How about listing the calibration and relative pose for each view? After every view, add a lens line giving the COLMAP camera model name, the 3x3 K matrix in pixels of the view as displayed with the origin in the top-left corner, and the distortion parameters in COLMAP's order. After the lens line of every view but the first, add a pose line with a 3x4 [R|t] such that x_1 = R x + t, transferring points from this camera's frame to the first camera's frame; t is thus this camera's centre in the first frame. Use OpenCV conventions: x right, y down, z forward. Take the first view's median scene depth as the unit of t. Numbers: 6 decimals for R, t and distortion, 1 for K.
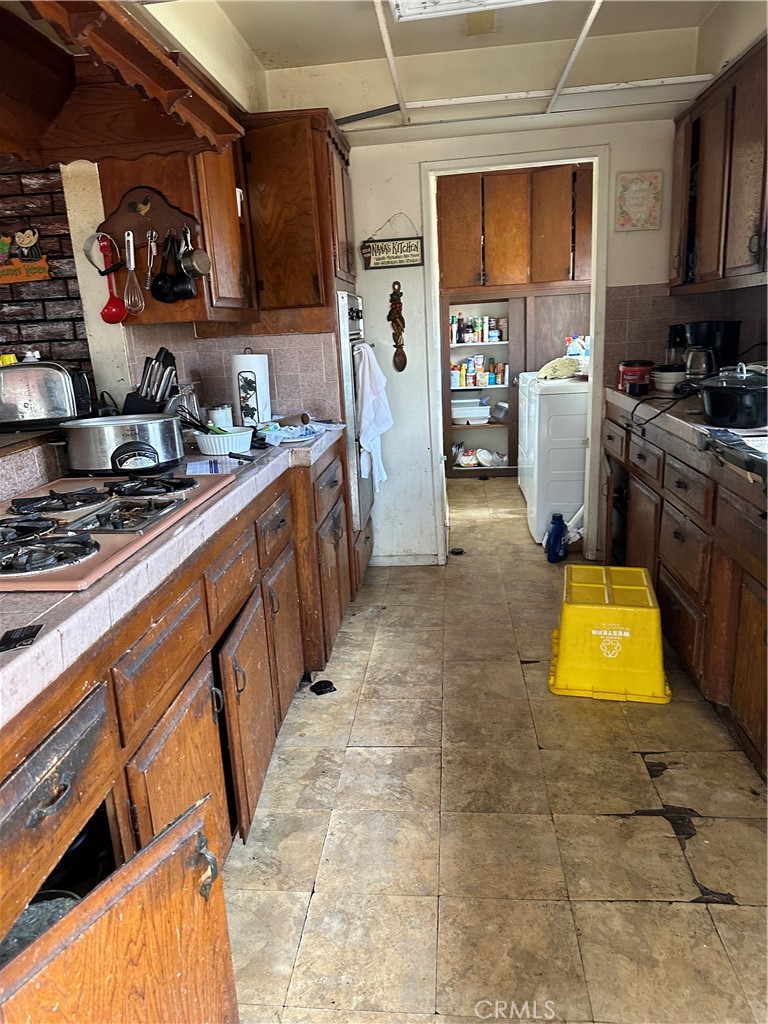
lens RADIAL K [[670.8, 0, 381.8], [0, 670.8, 514.4], [0, 0, 1]] dist [0.013851, -0.013582]
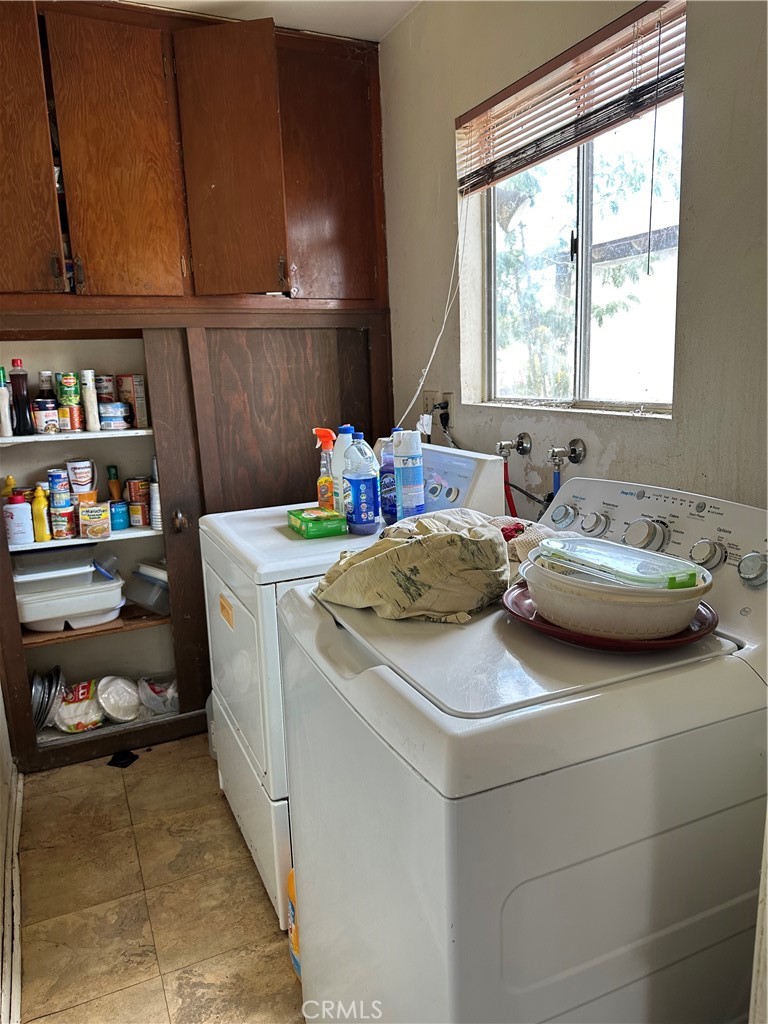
lens RADIAL K [[670.8, 0, 391.8], [0, 670.8, 514.9], [0, 0, 1]] dist [0.013851, -0.013582]
pose [[0.844994, -0.082979, 0.528299, 0.086879], [0.126468, 0.990873, -0.046647, -0.163416], [-0.519606, 0.106229, 0.847776, 0.560729]]
